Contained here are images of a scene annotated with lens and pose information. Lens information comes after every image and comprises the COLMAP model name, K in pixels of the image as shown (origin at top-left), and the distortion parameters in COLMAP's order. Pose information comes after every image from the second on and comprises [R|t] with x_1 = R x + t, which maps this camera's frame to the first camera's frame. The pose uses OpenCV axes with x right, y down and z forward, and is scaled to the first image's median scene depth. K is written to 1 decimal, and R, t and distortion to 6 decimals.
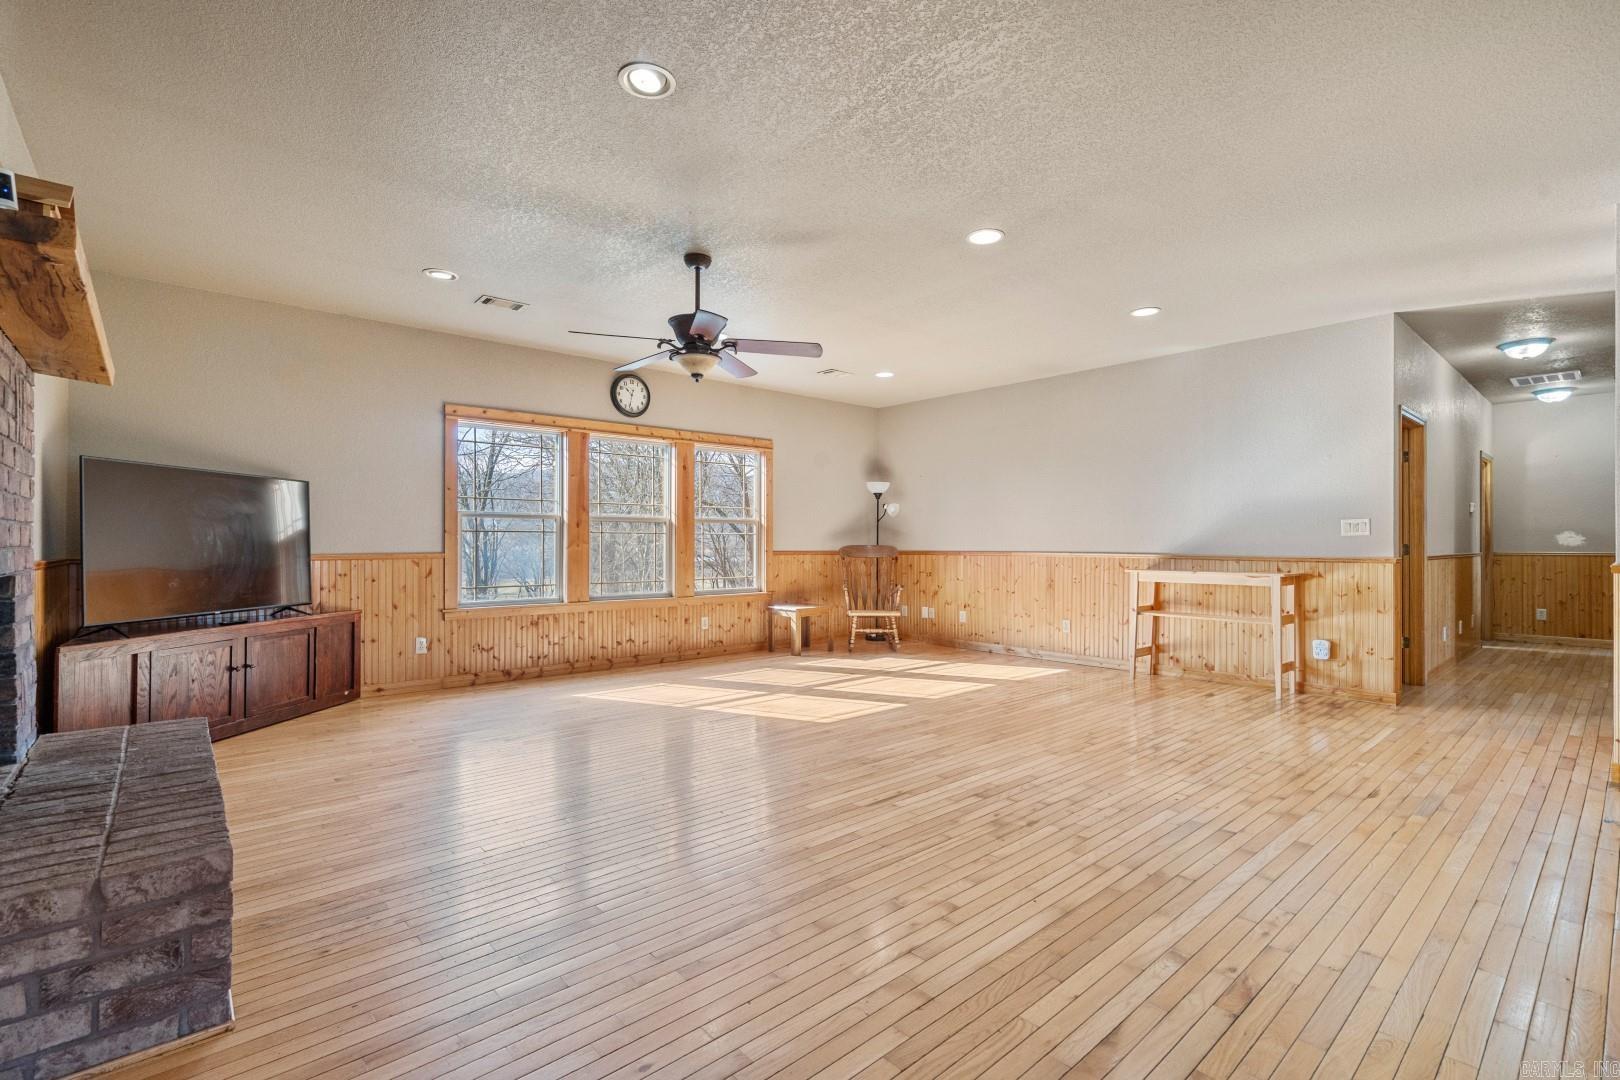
lens RADIAL K [[735.2, 0, 812.8], [0, 735.2, 542.9], [0, 0, 1]] dist [0.000620, 0.000938]
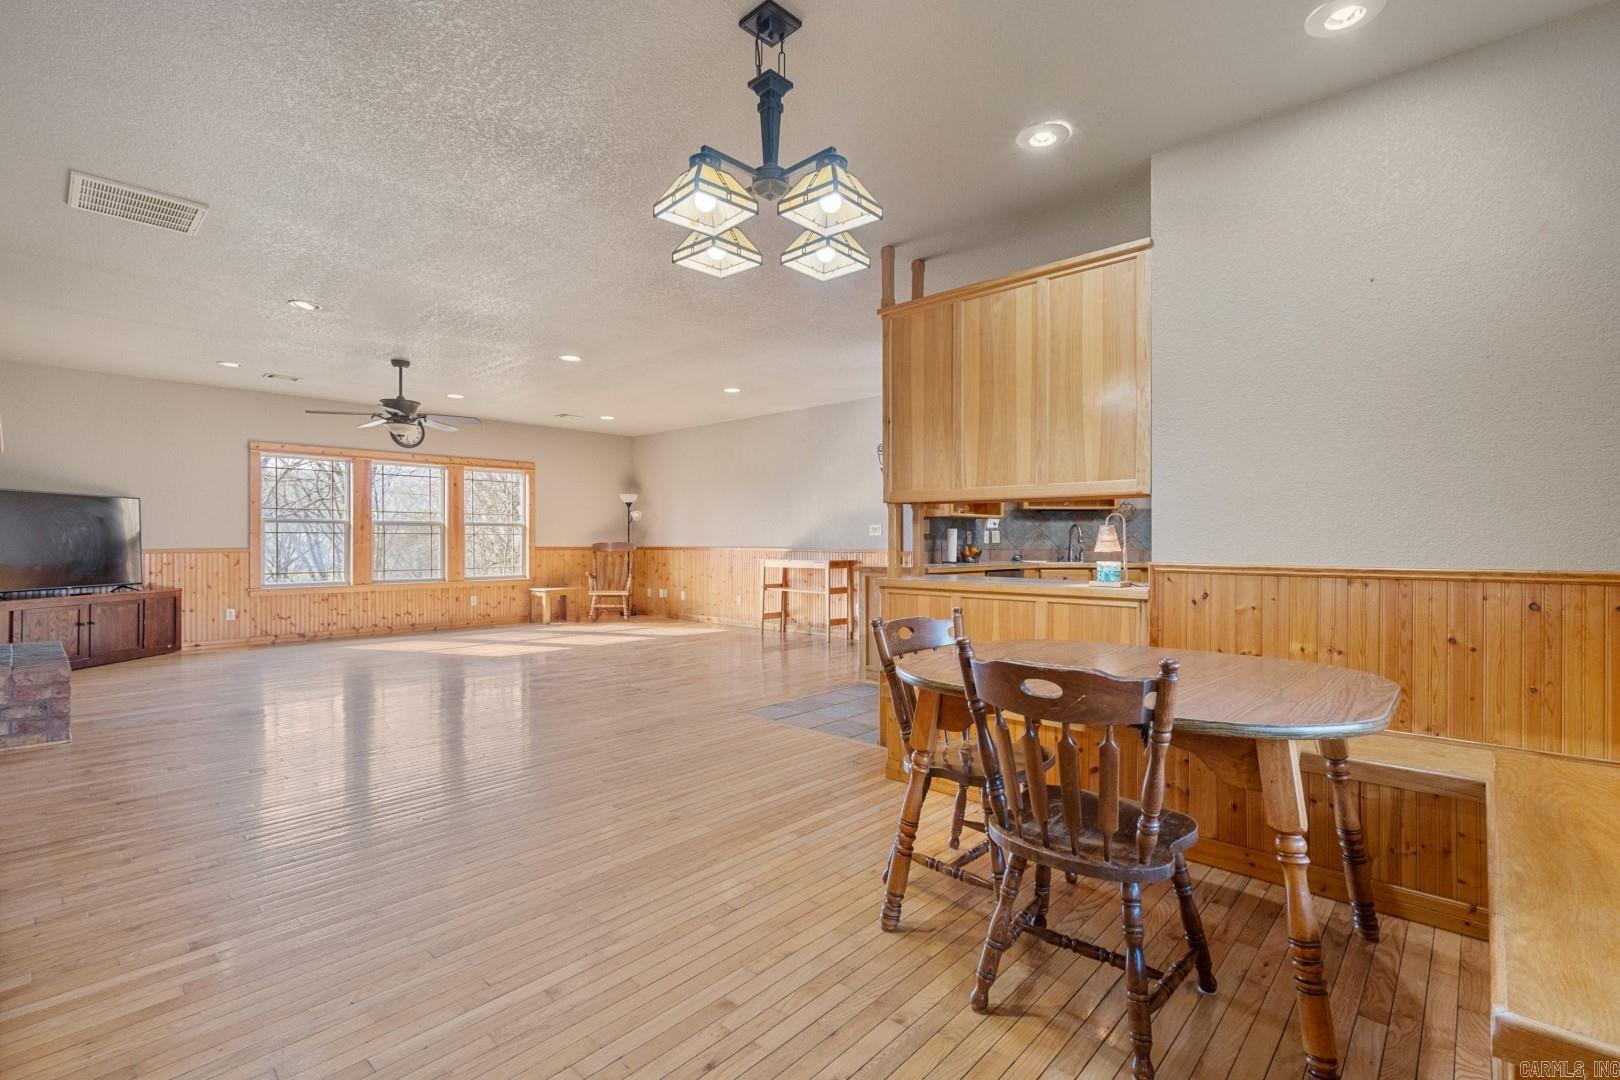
lens RADIAL K [[735.2, 0, 806.9], [0, 735.2, 540.7], [0, 0, 1]] dist [0.000620, 0.000938]
pose [[0.995034, -0.001832, 0.099519, 0.439313], [0.001984, 0.999997, -0.001430, 0.003389], [-0.099516, 0.001620, 0.995035, -0.525648]]
